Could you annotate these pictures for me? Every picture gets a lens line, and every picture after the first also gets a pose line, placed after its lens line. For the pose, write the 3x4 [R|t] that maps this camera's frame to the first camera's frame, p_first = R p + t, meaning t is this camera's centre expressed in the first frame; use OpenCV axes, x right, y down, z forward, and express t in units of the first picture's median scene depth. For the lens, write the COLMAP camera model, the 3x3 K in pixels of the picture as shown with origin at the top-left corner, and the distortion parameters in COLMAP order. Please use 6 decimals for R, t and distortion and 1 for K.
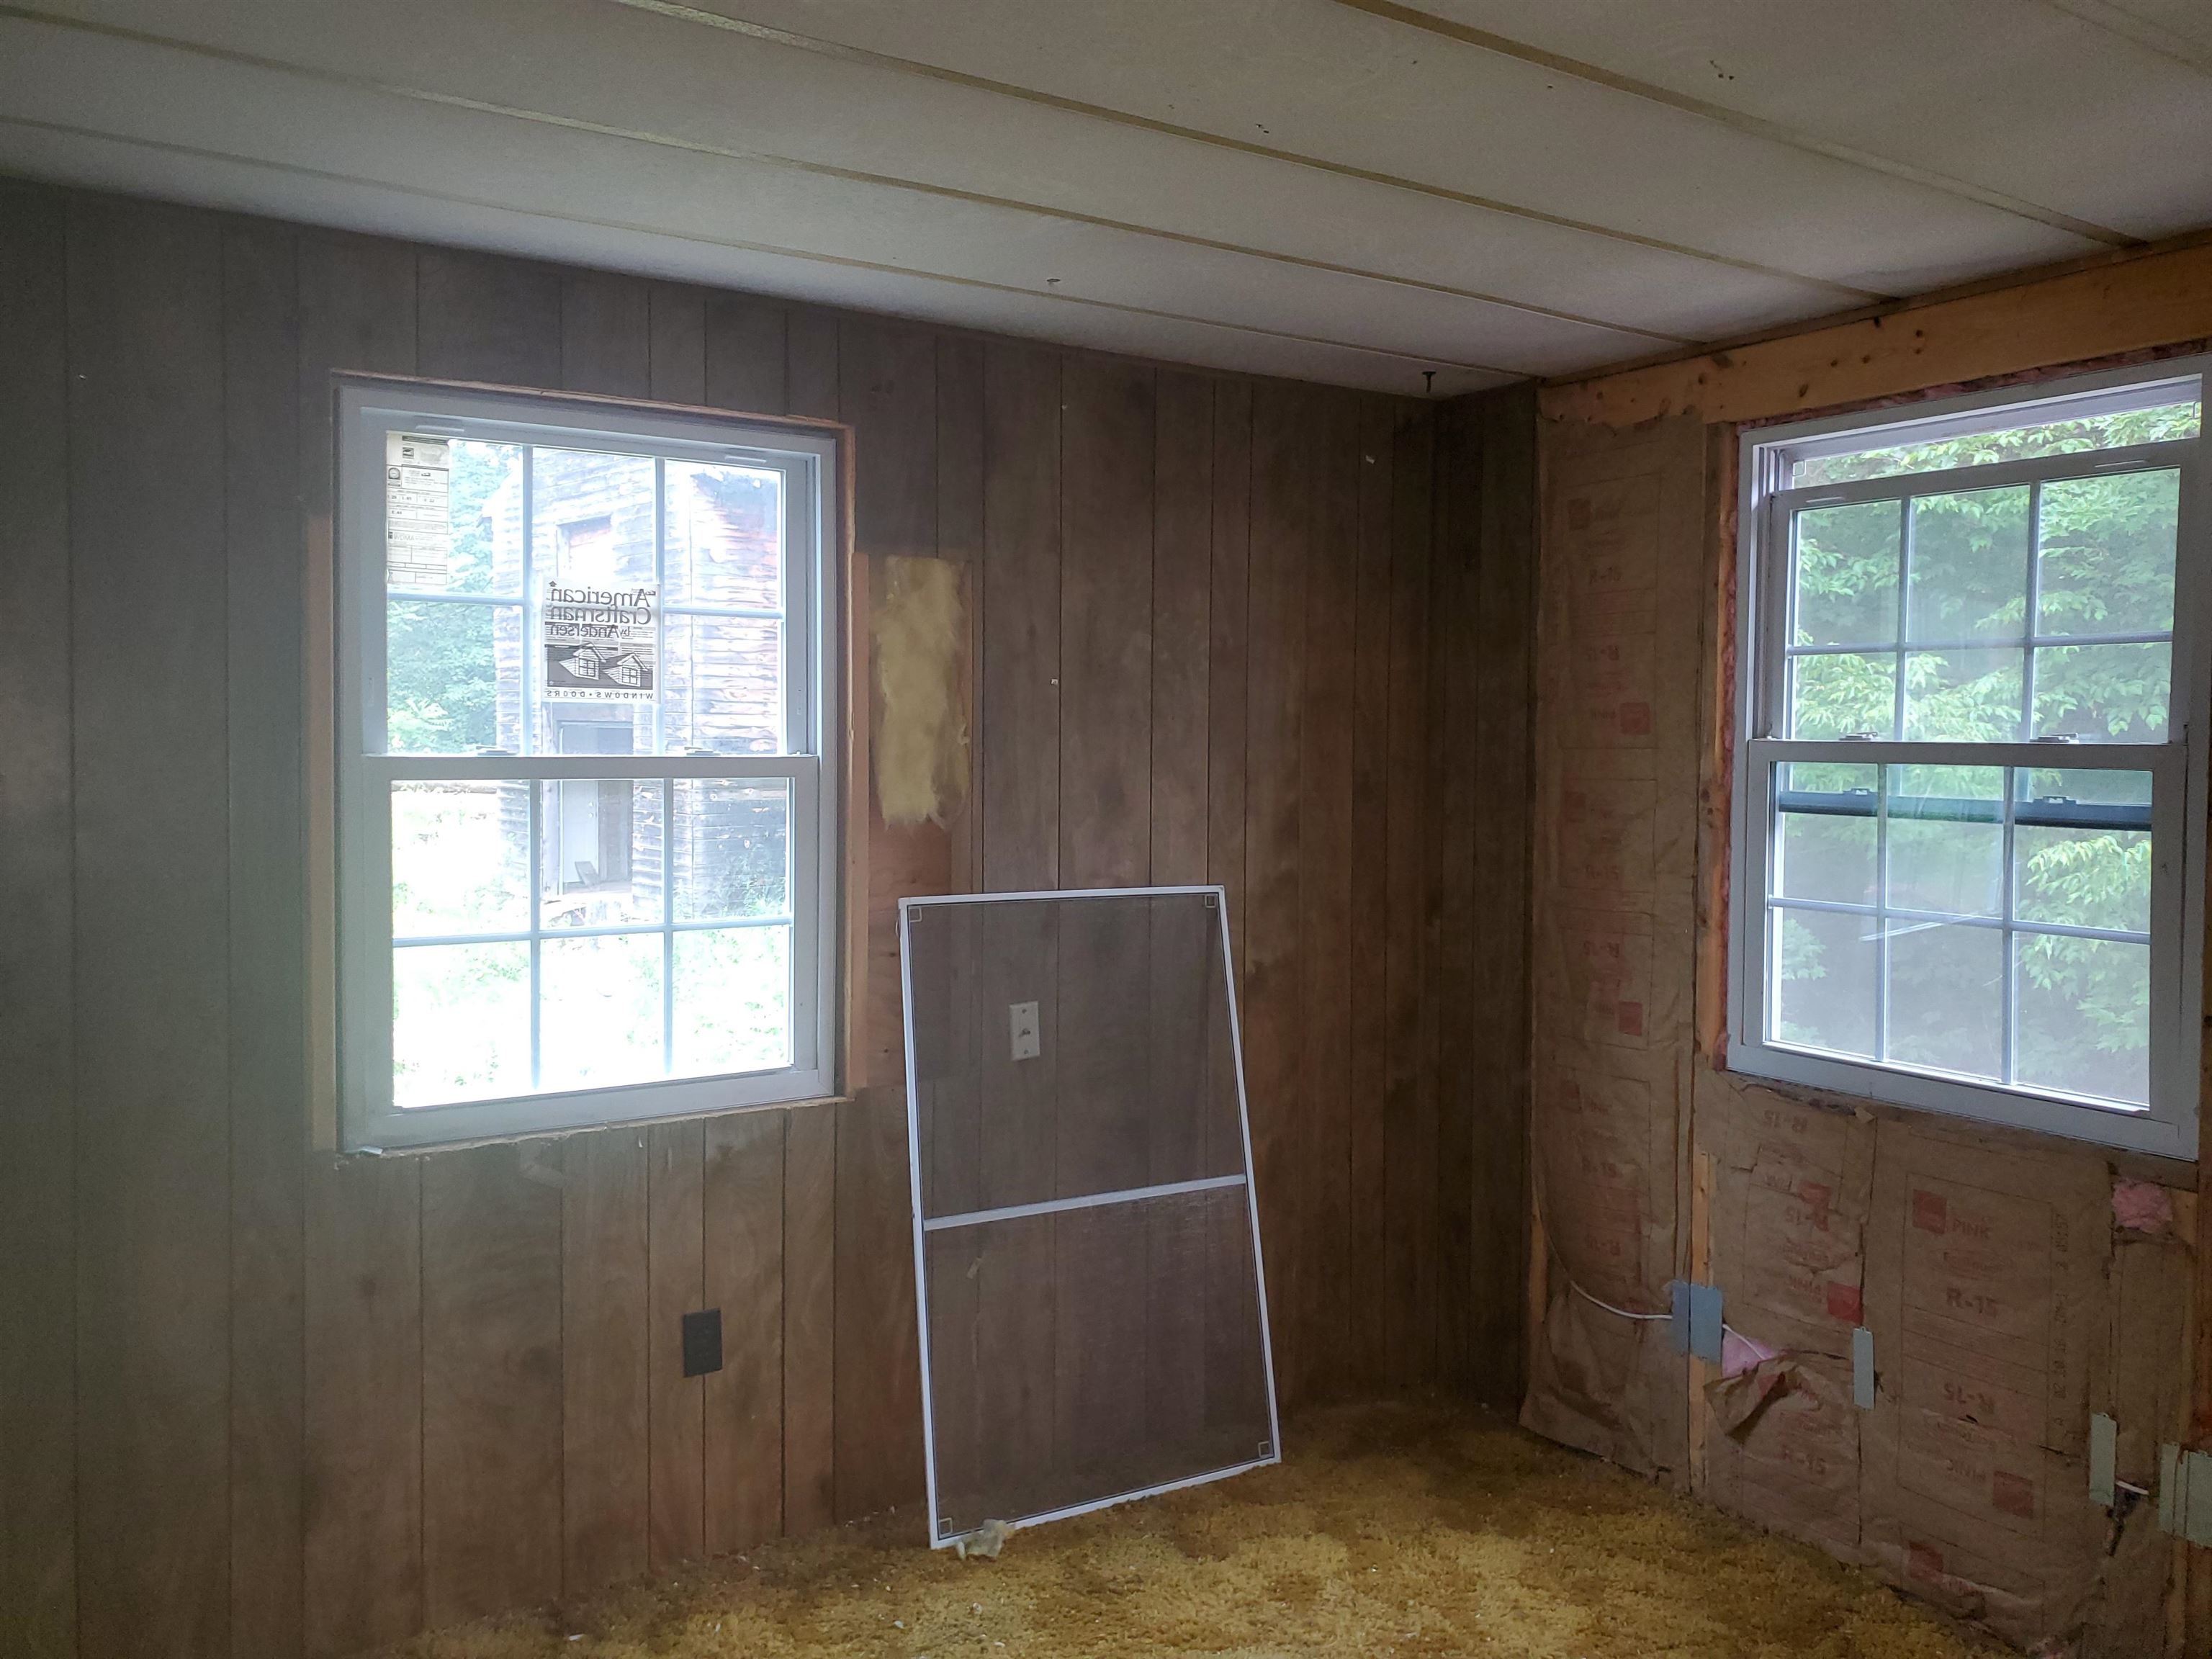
lens RADIAL K [[1725.6, 0, 1104.5], [0, 1725.6, 790.3], [0, 0, 1]] dist [0.003365, 0.002538]
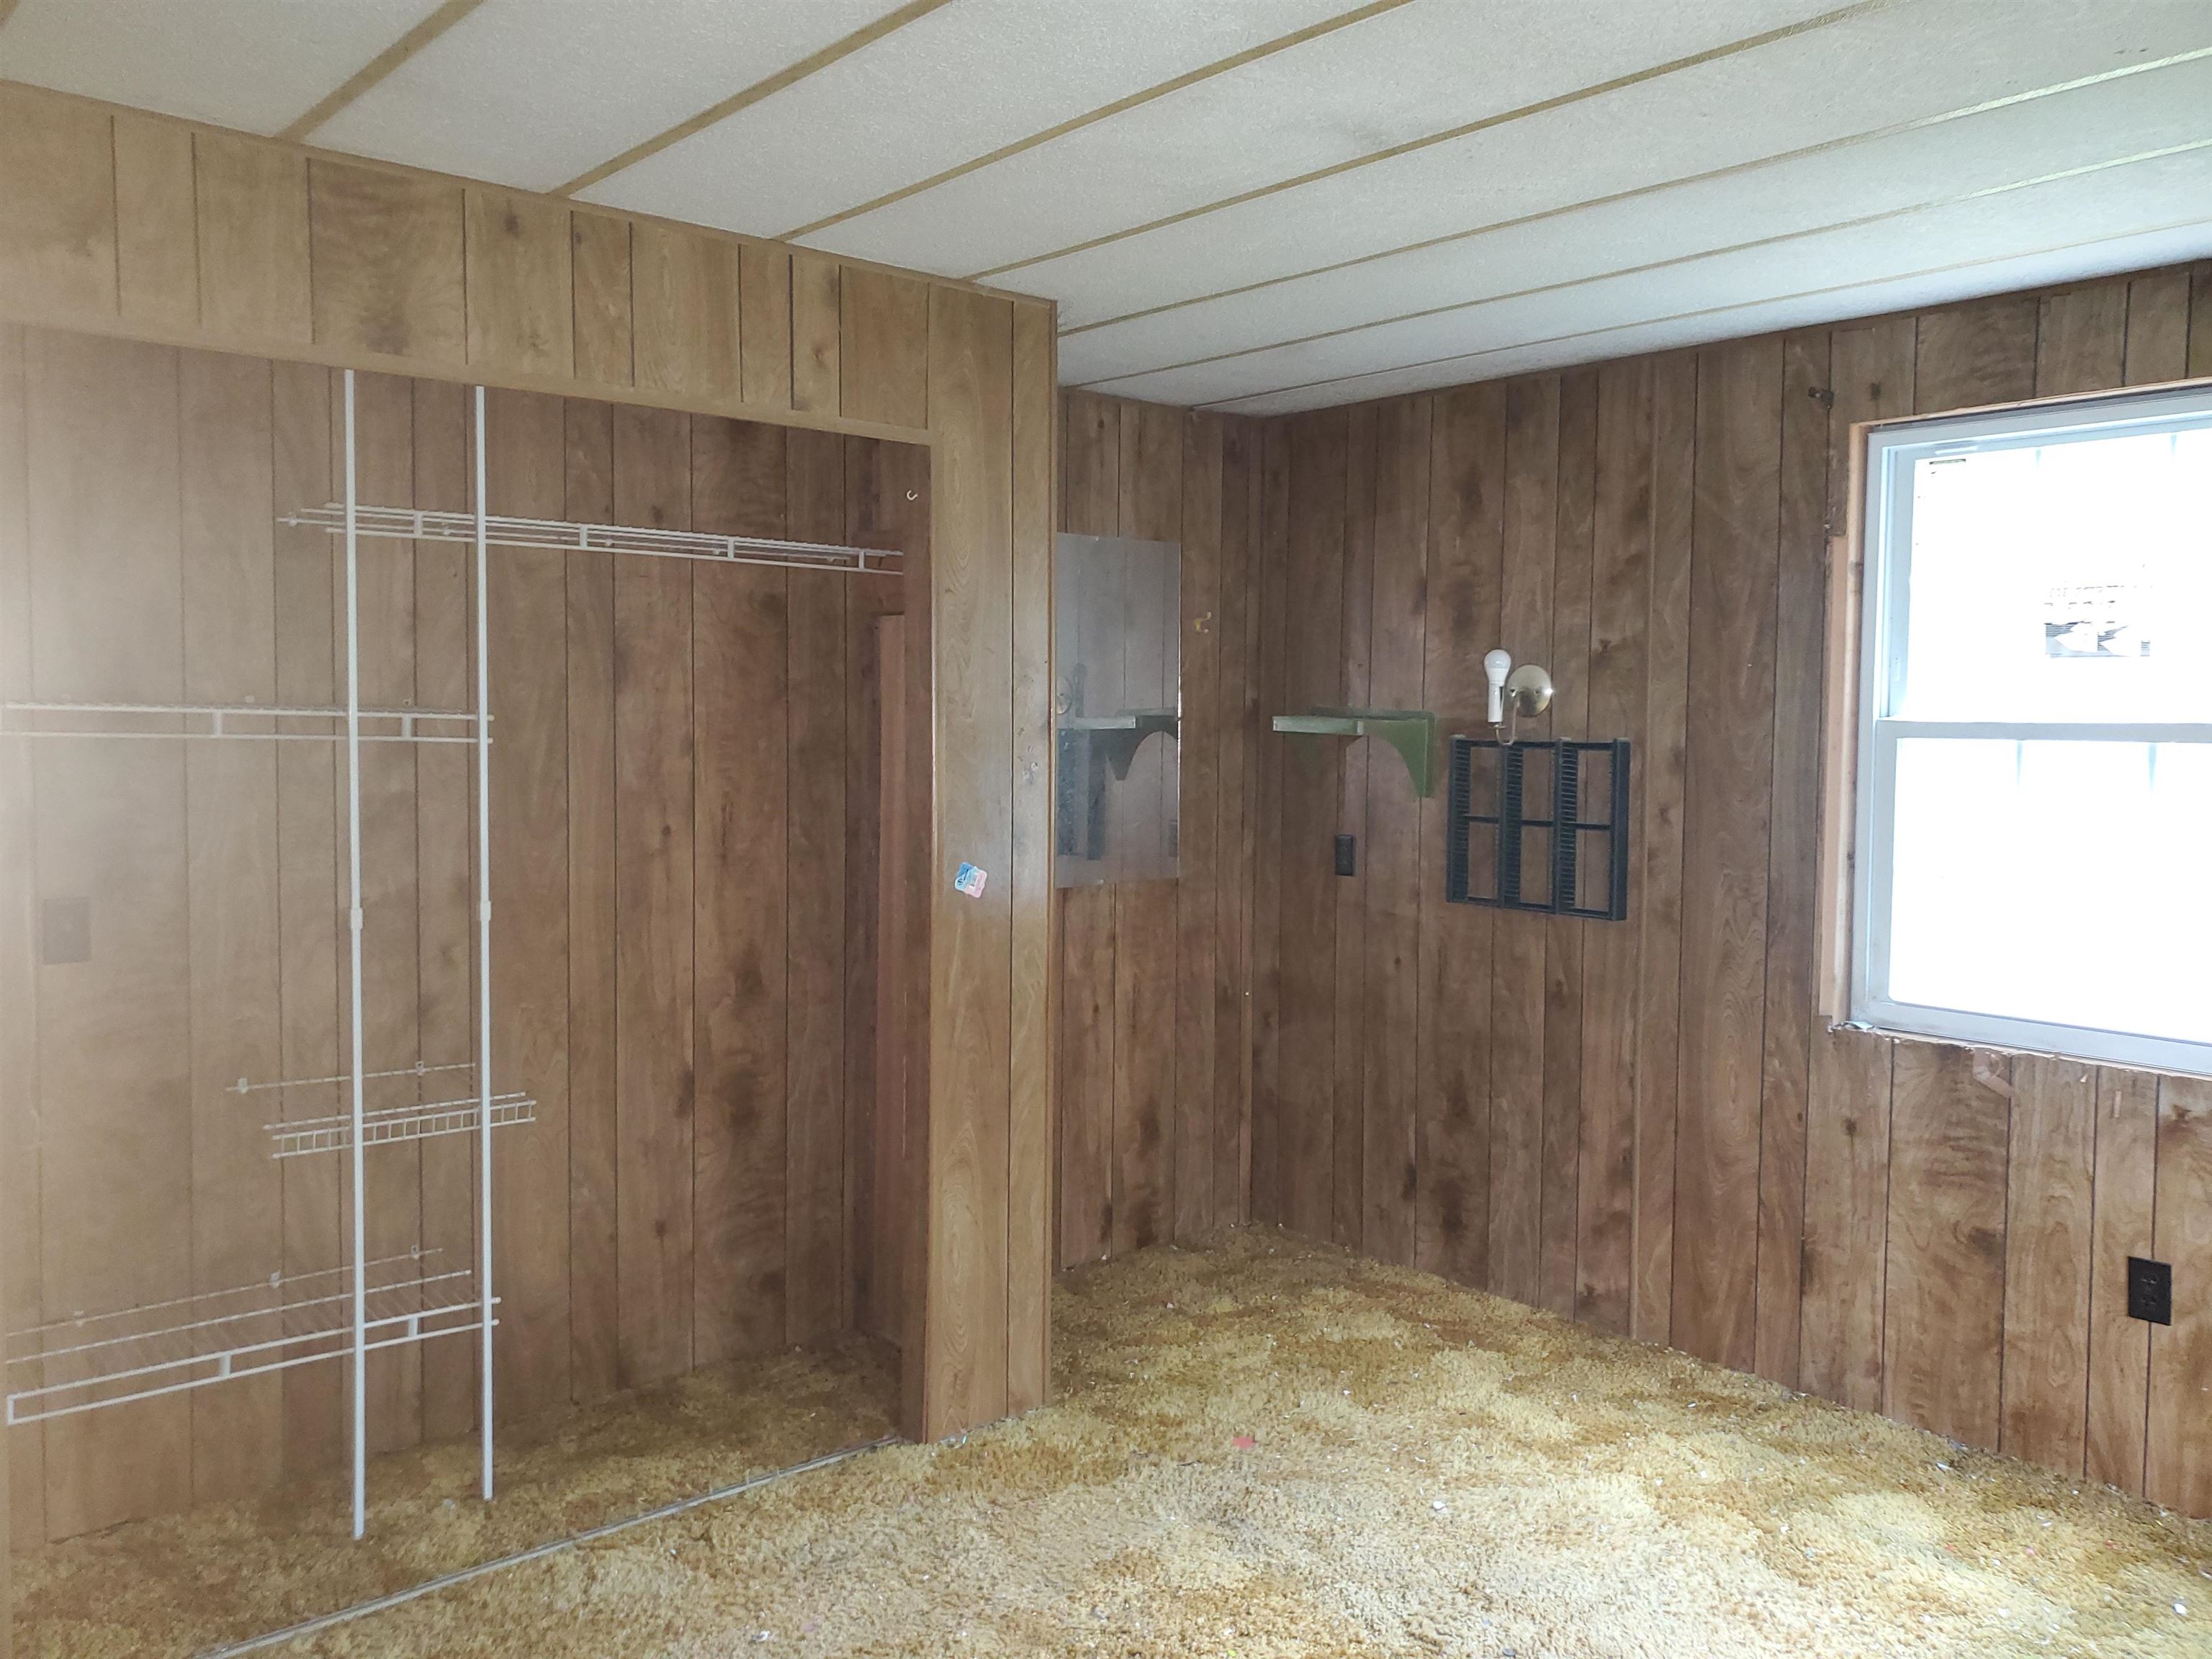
lens RADIAL K [[1725.6, 0, 1104.5], [0, 1725.6, 790.3], [0, 0, 1]] dist [0.003365, 0.002538]
pose [[0.144759, 0.039349, -0.988684, 0.727904], [-0.039622, 0.998638, 0.033944, 0.011567], [0.988673, 0.034260, 0.146121, 0.234794]]
